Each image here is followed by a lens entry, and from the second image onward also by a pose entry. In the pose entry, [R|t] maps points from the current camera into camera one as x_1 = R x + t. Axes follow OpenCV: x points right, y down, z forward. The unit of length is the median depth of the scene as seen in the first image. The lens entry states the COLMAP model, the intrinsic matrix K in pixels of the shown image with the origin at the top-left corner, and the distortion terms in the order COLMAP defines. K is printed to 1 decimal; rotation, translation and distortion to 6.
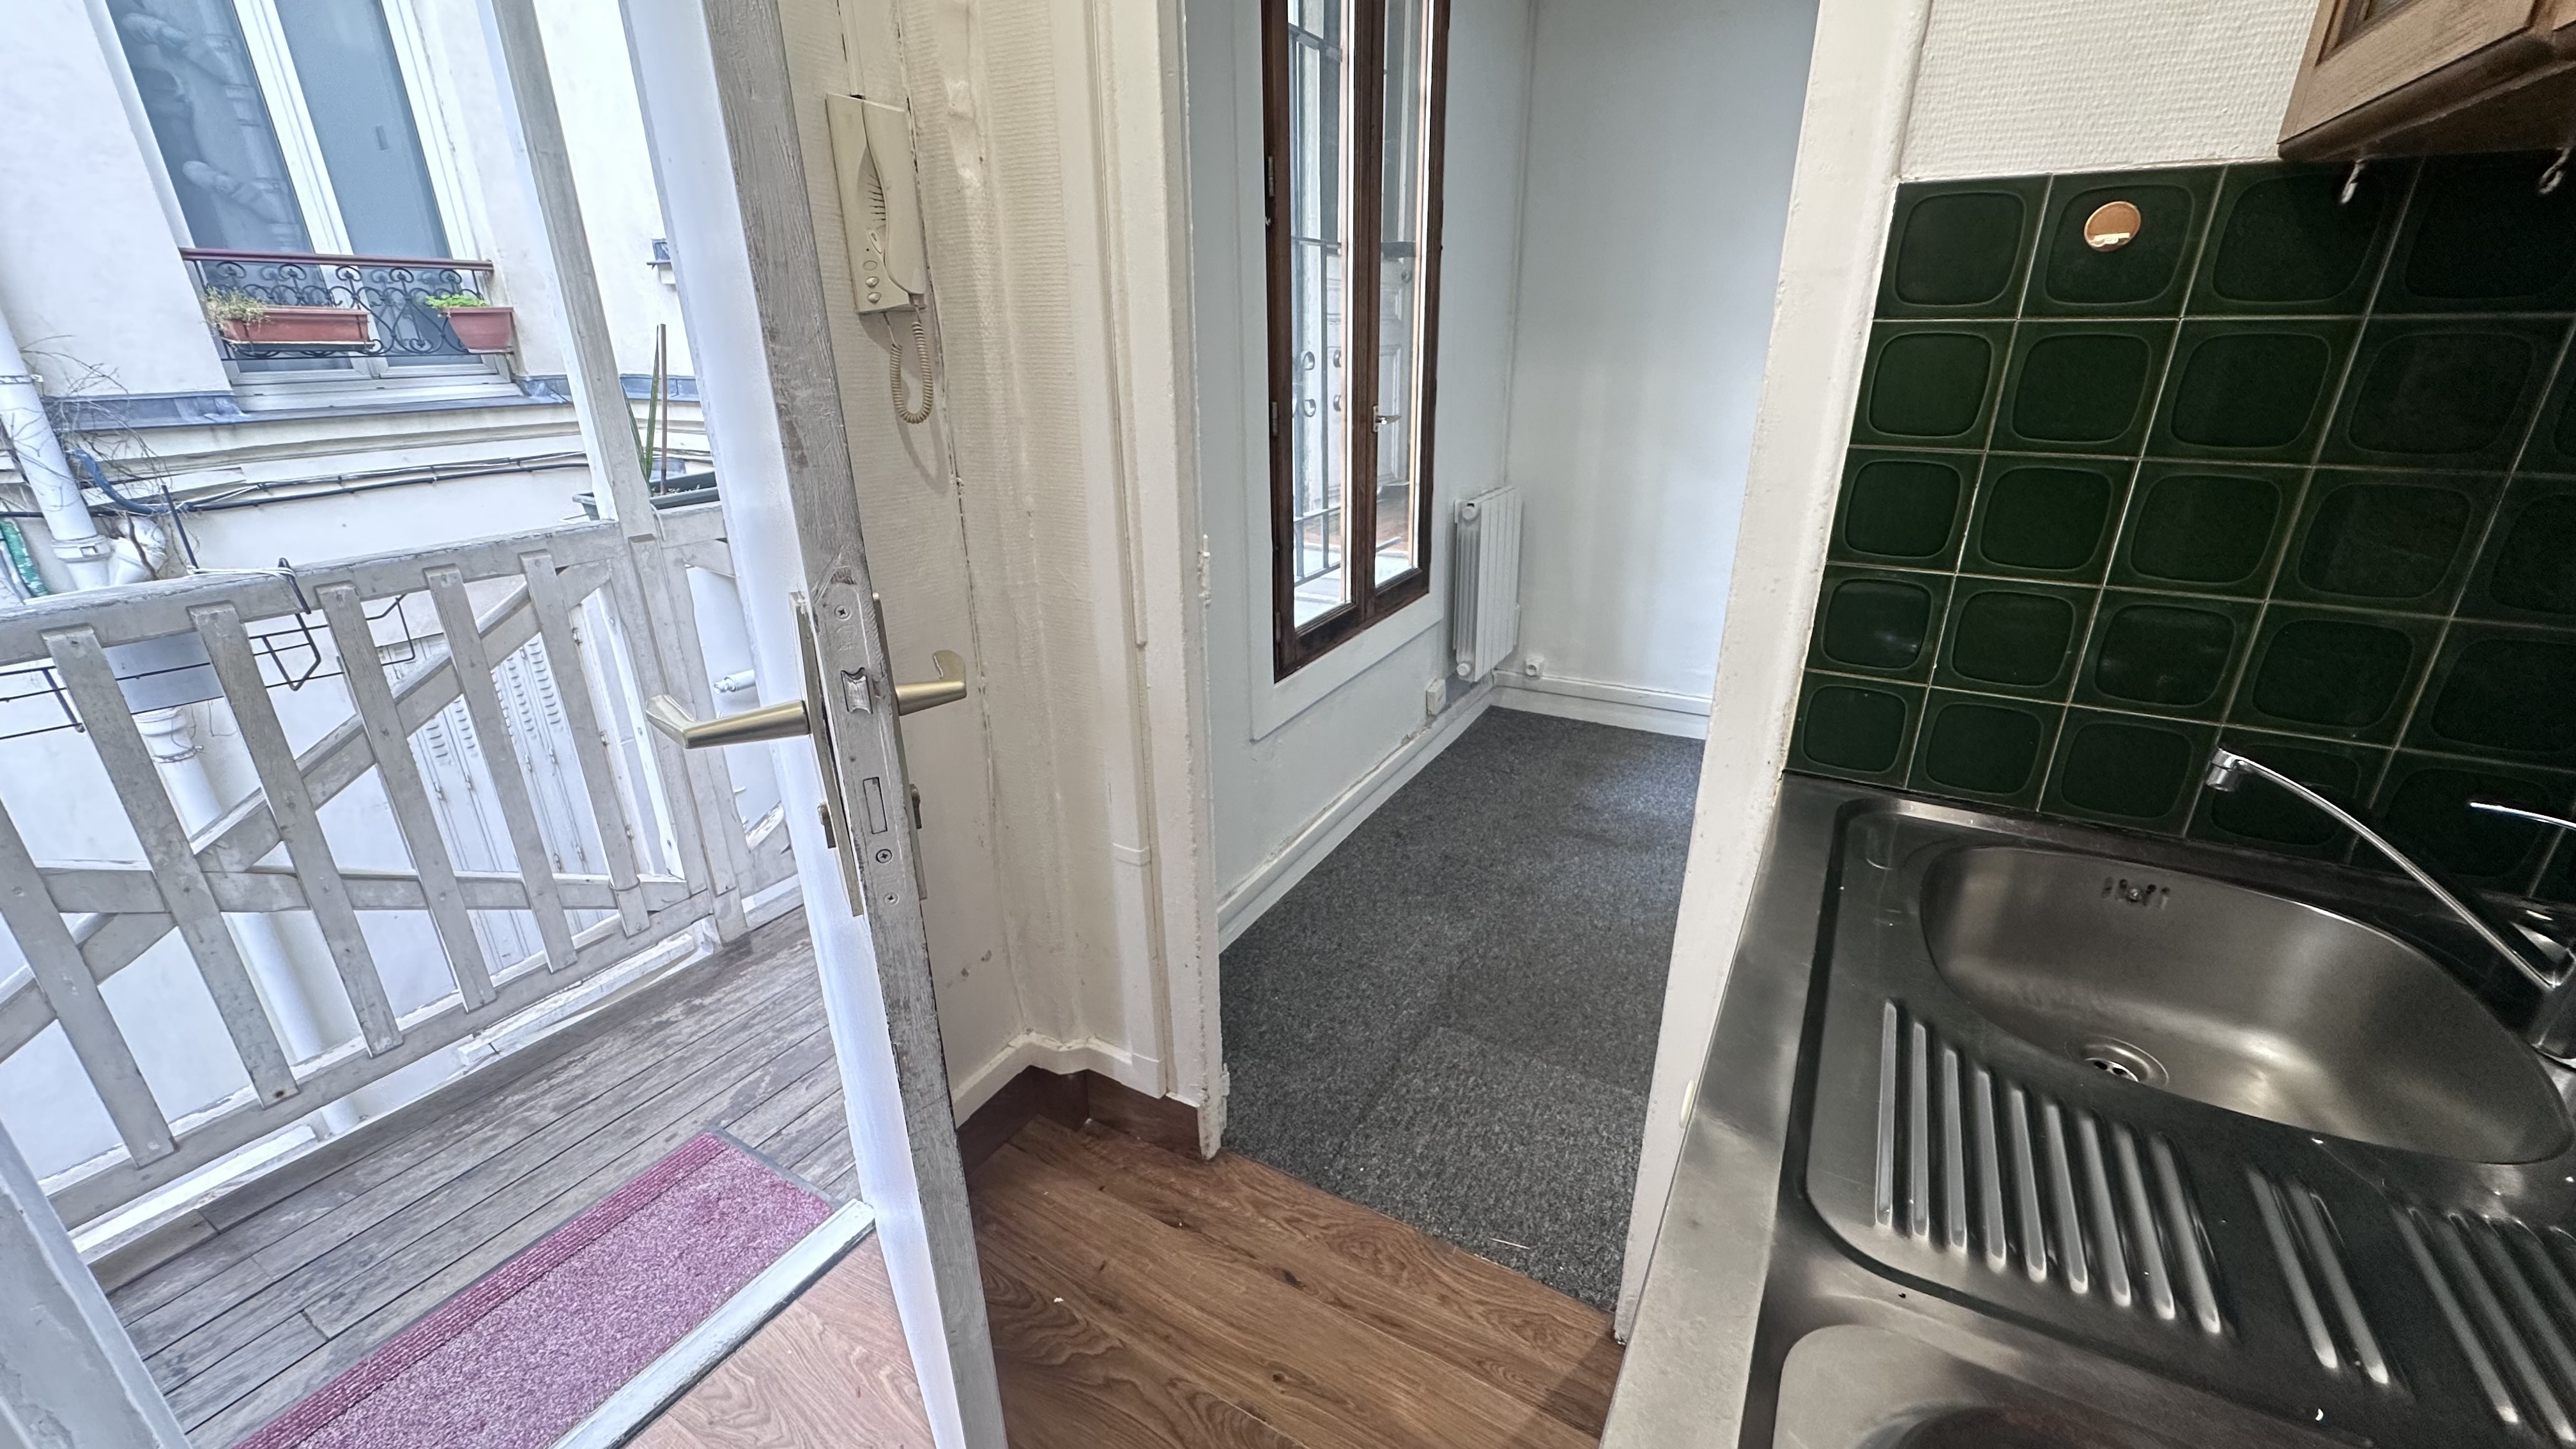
lens RADIAL K [[1004.6, 0, 1294.1], [0, 1004.6, 717.0], [0, 0, 1]] dist [0.000493, 0.000034]
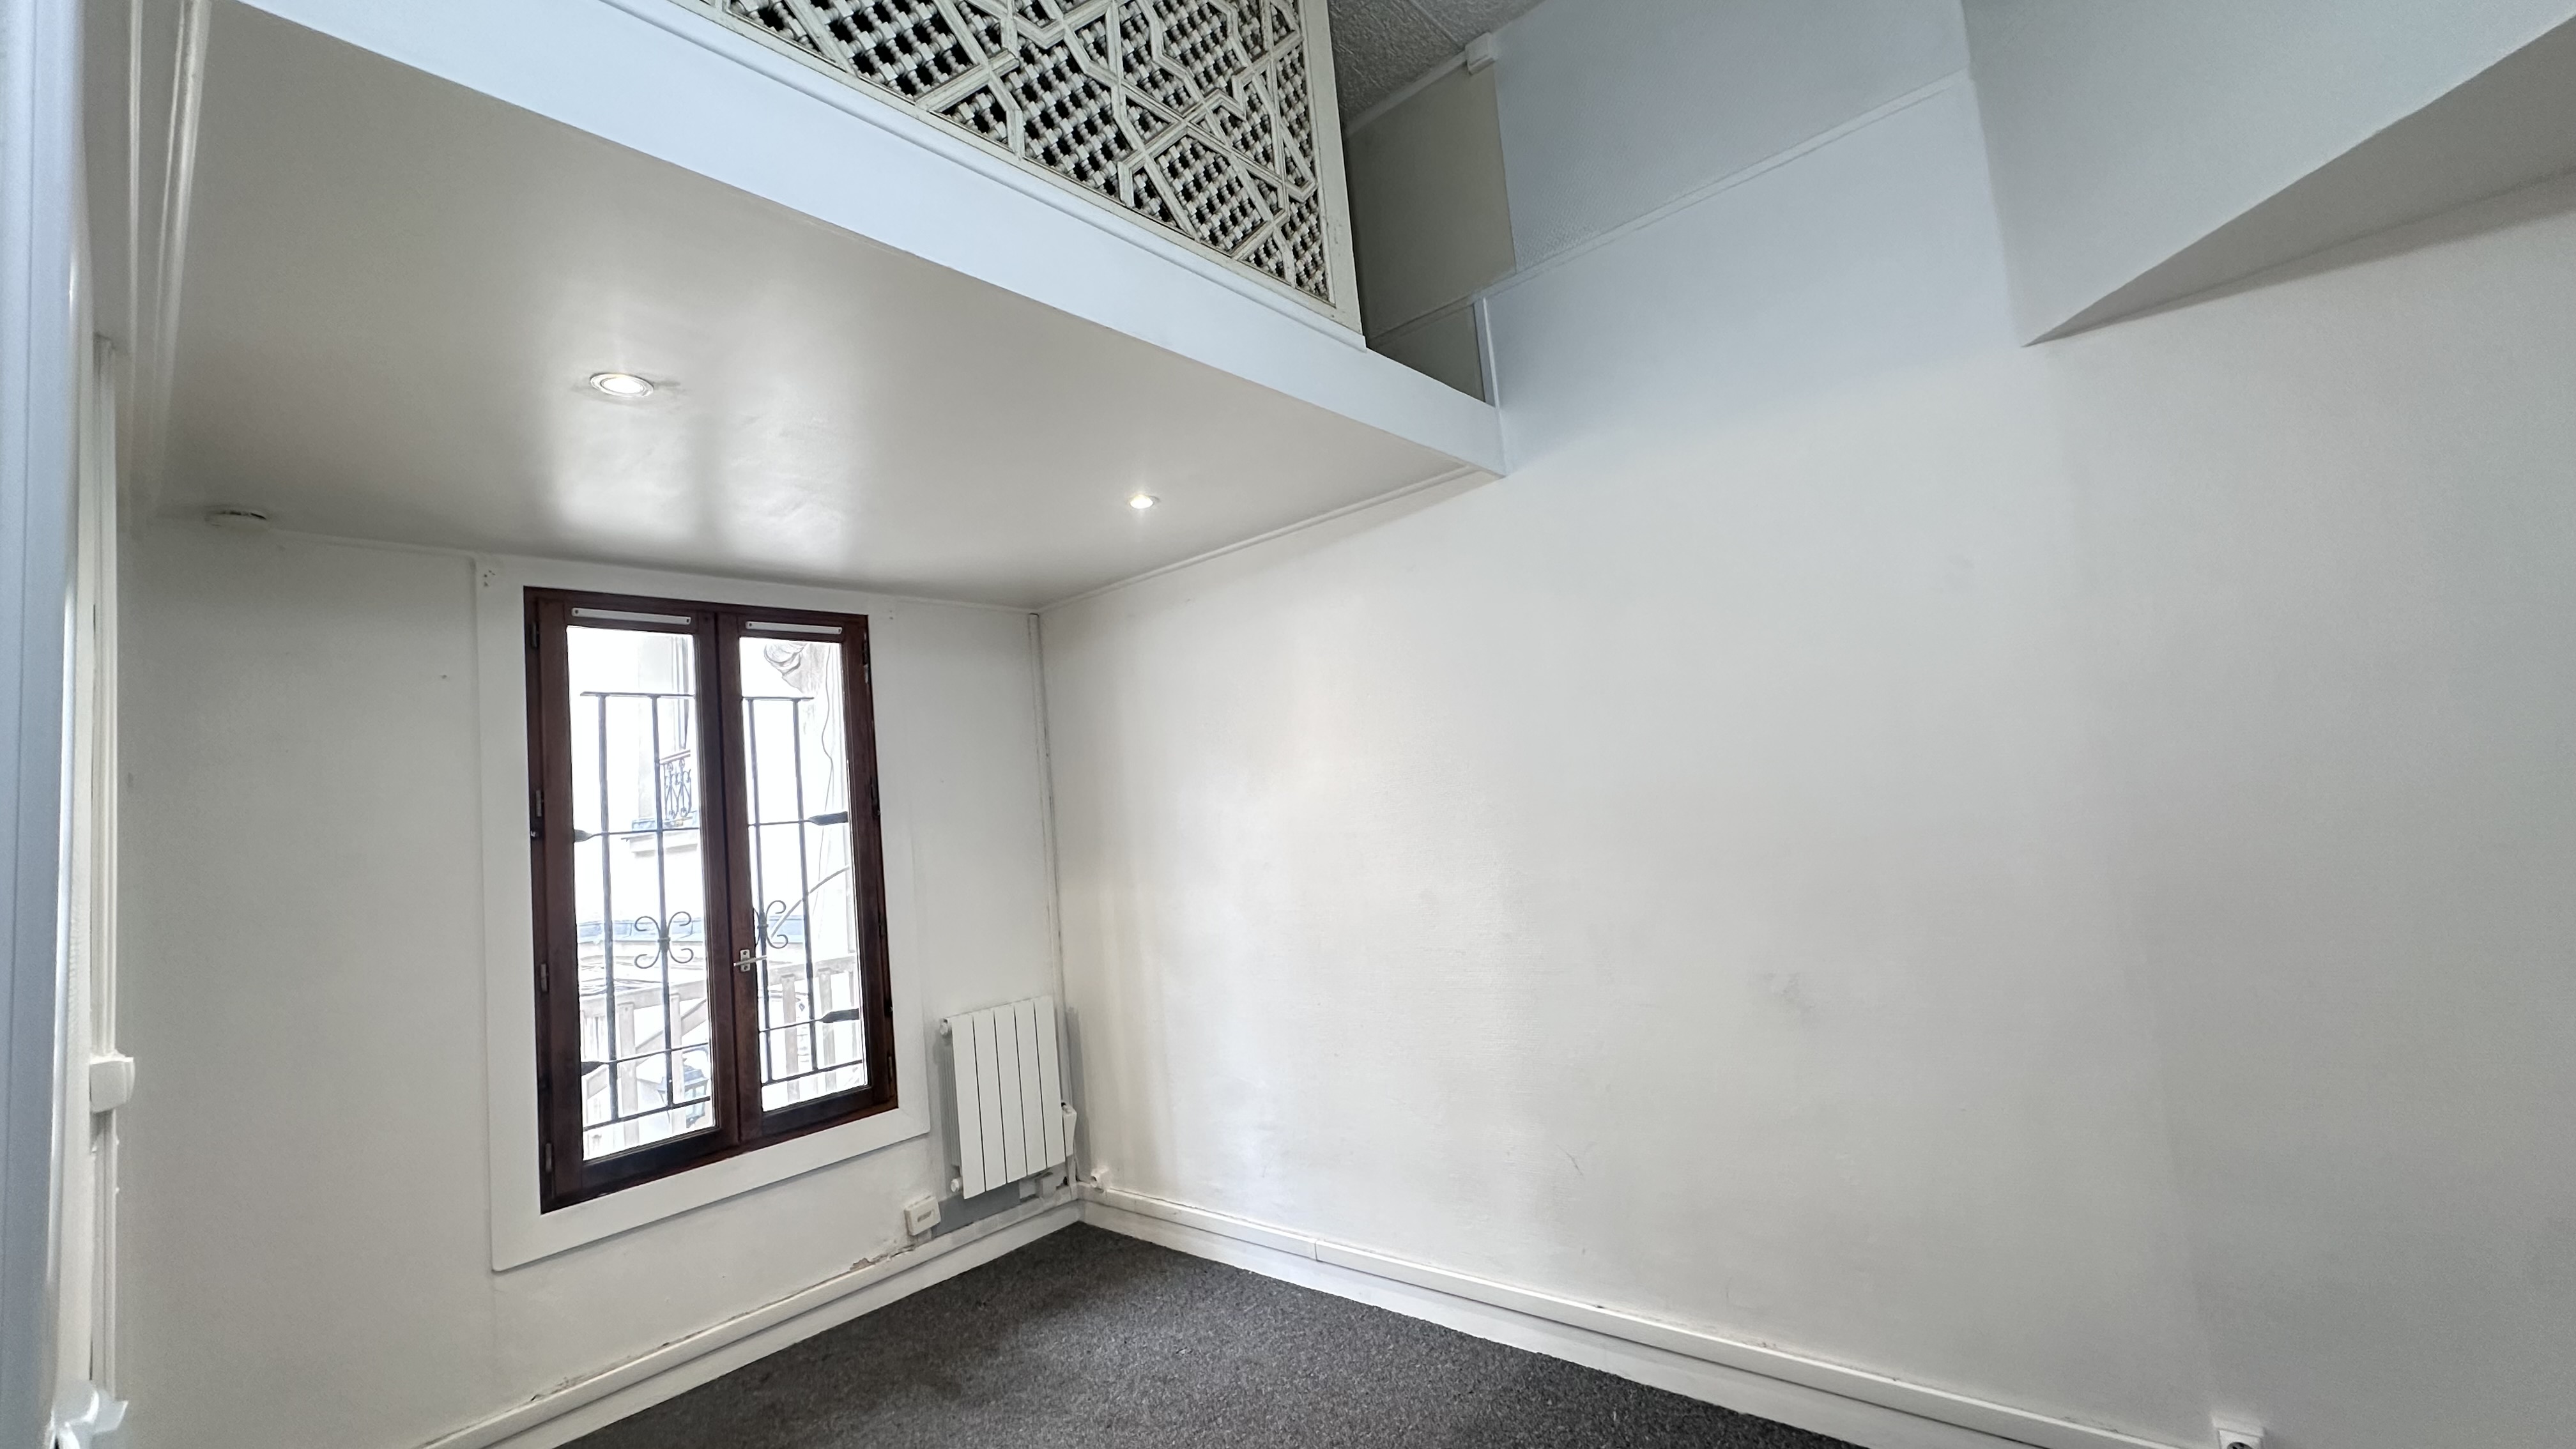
lens RADIAL K [[1017.9, 0, 1285.6], [0, 1017.9, 730.1], [0, 0, 1]] dist [0.002167, 0.000180]
pose [[0.974114, -0.099172, -0.203143, 0.761157], [0.002338, 0.903004, -0.429625, -0.020832], [0.226046, 0.418029, 0.879861, -0.014483]]
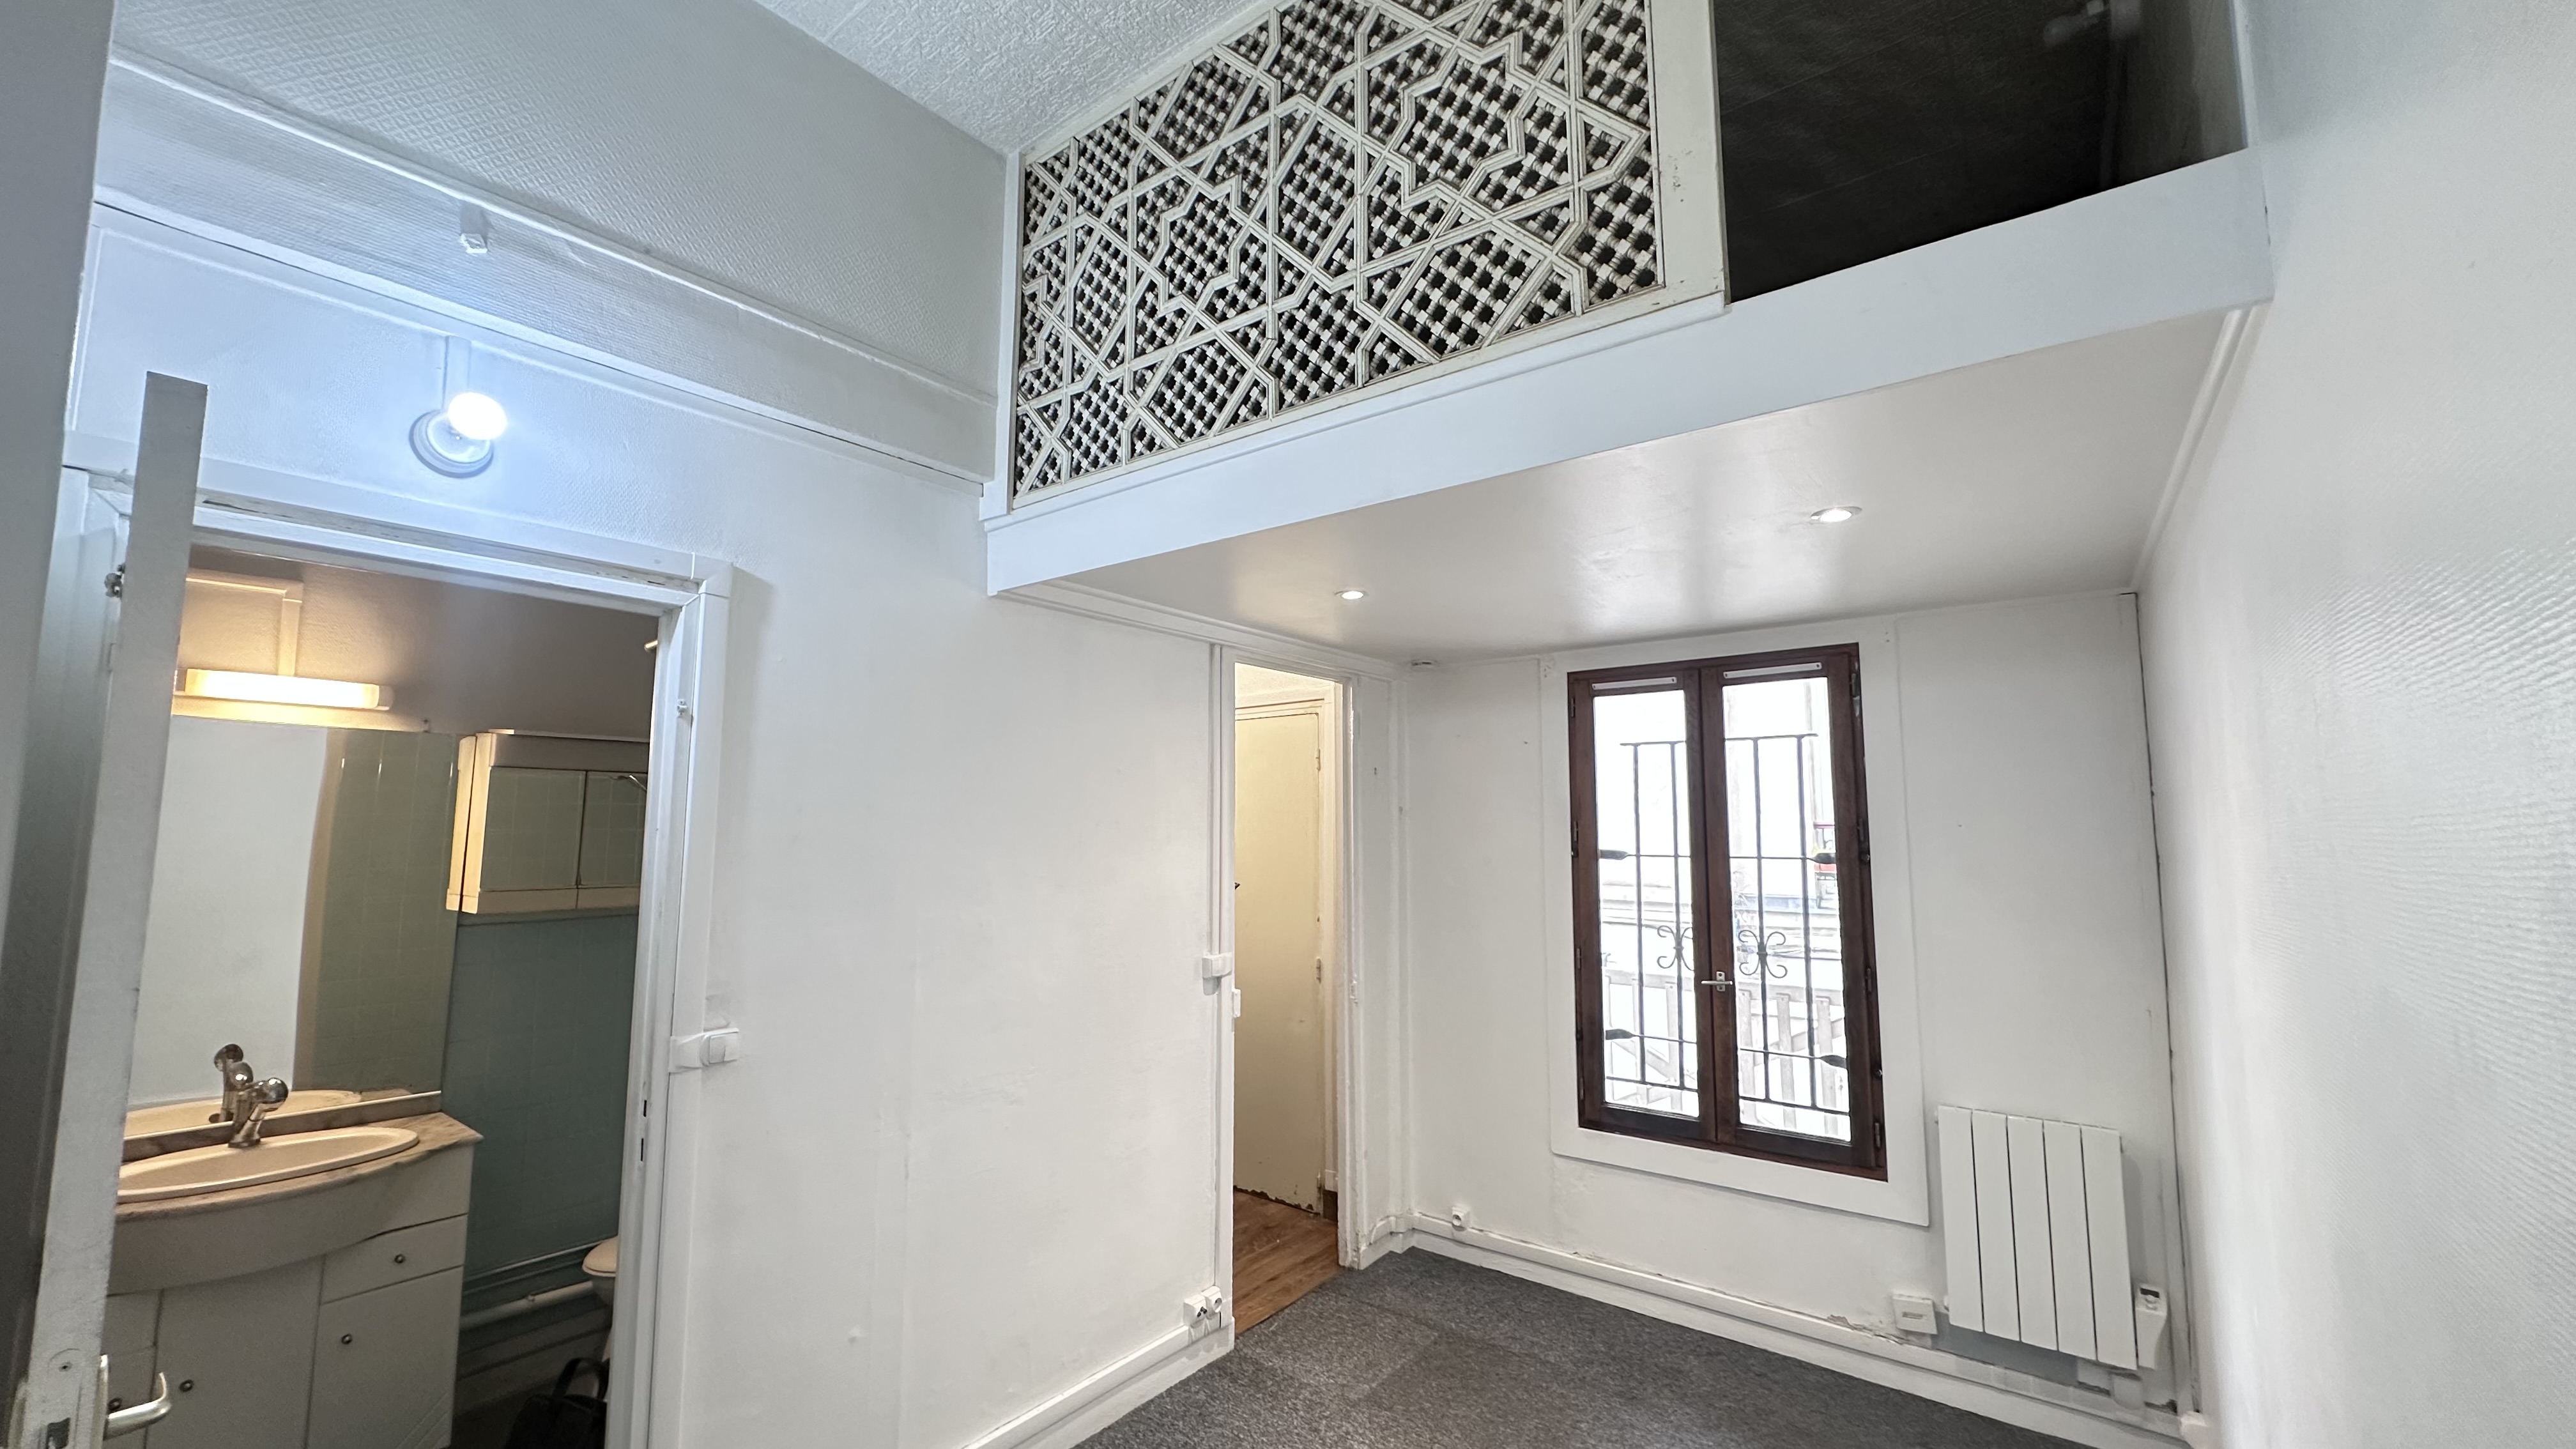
lens RADIAL K [[1017.9, 0, 1285.6], [0, 1017.9, 730.1], [0, 0, 1]] dist [0.002167, 0.000180]
pose [[-0.142304, -0.088564, -0.985853, 1.181484], [-0.355321, 0.934175, -0.032633, -0.281971], [0.923849, 0.345650, -0.164405, 0.458492]]
